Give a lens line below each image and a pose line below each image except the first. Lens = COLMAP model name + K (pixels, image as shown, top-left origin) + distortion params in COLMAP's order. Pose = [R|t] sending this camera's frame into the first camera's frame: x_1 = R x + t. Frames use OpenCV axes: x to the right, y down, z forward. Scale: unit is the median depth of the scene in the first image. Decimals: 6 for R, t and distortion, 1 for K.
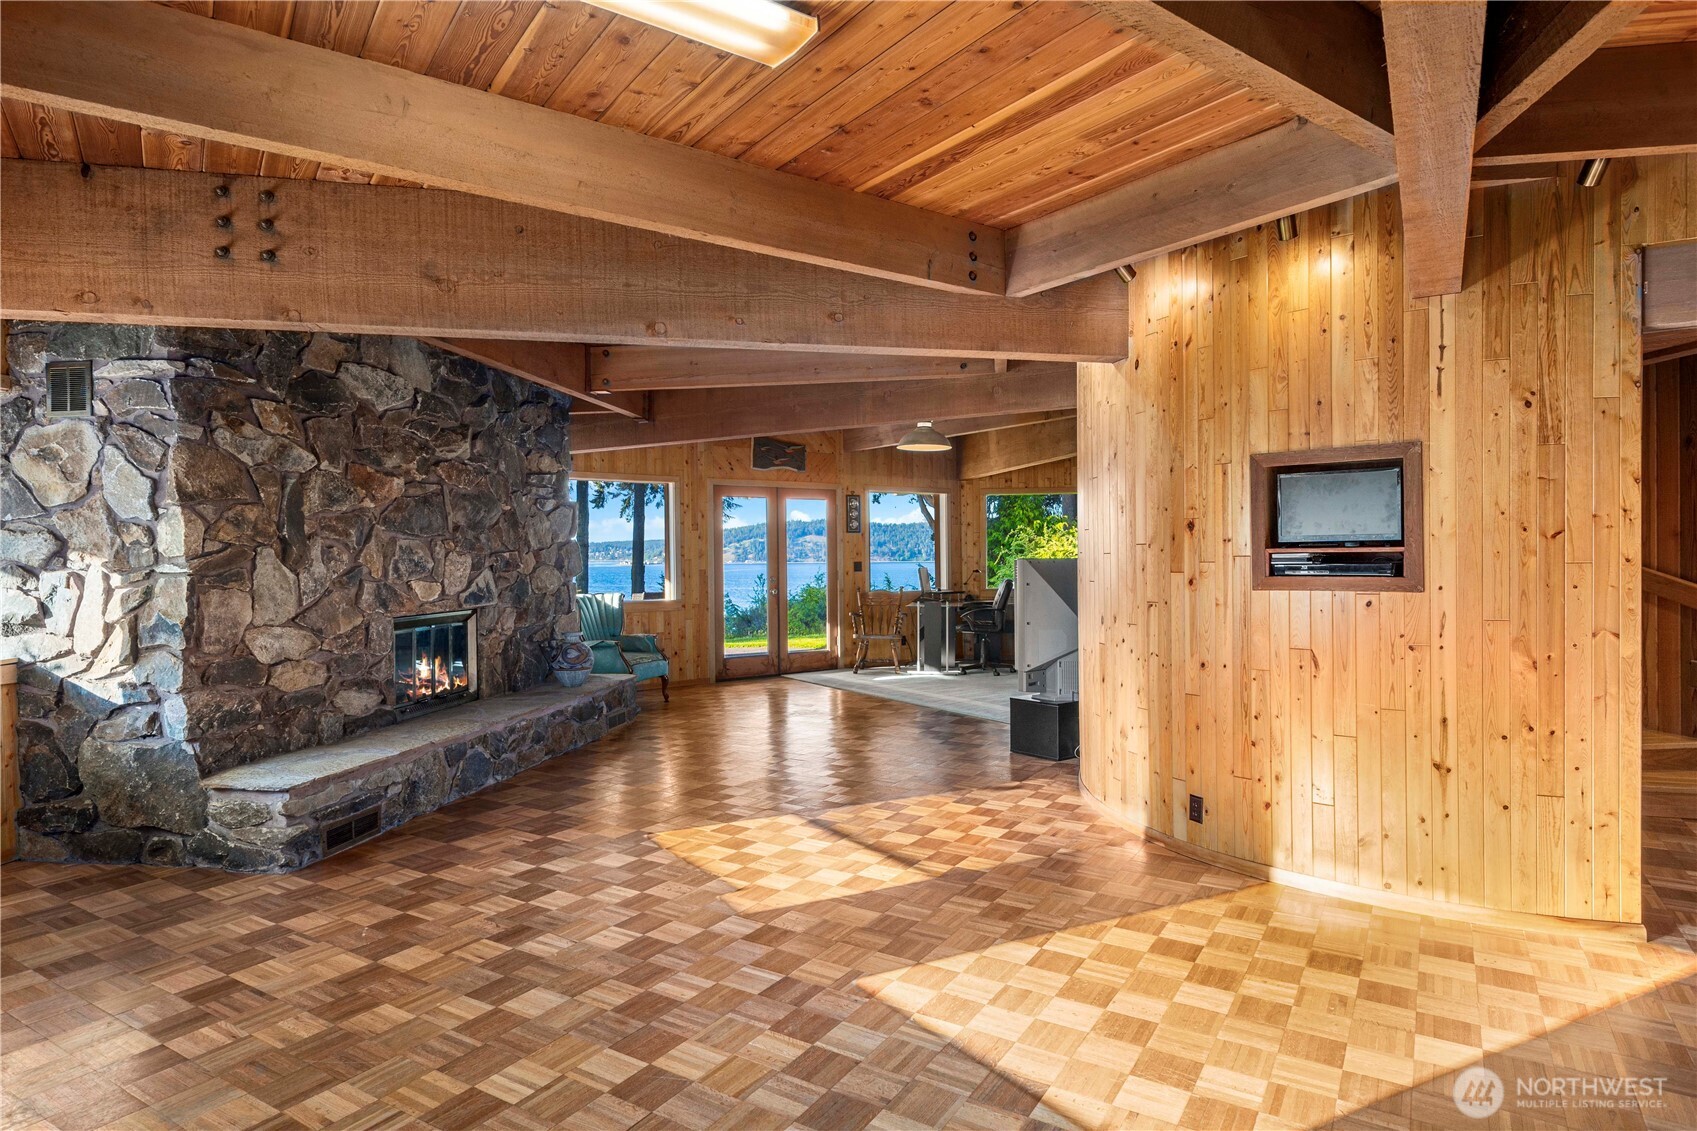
lens RADIAL K [[944.8, 0, 848.5], [0, 944.8, 563.5], [0, 0, 1]] dist [0.001138, 0.000008]
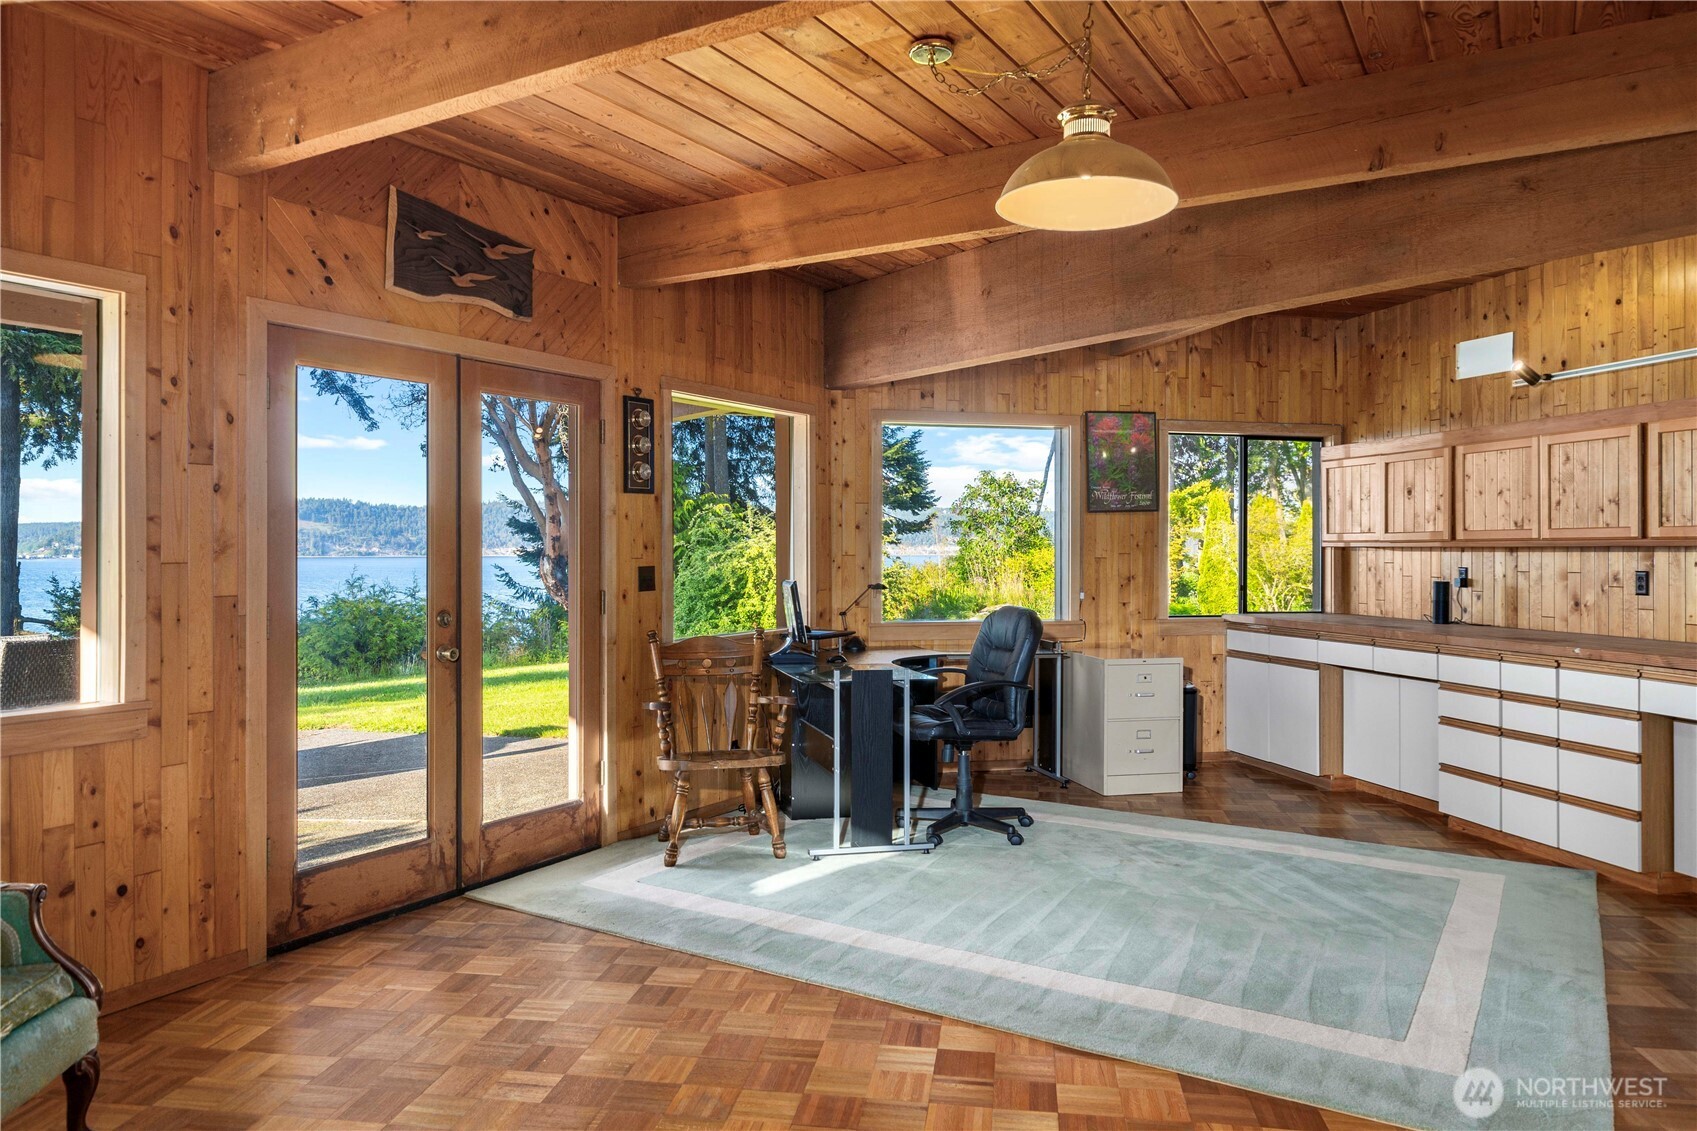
lens RADIAL K [[1171.3, 0, 846.6], [0, 1171.3, 536.3], [0, 0, 1]] dist [0.002985, -0.004461]
pose [[0.920630, 0.010698, 0.390290, -0.107087], [-0.003027, 0.999790, -0.020265, -0.004893], [-0.390425, 0.017476, 0.920469, 0.520885]]
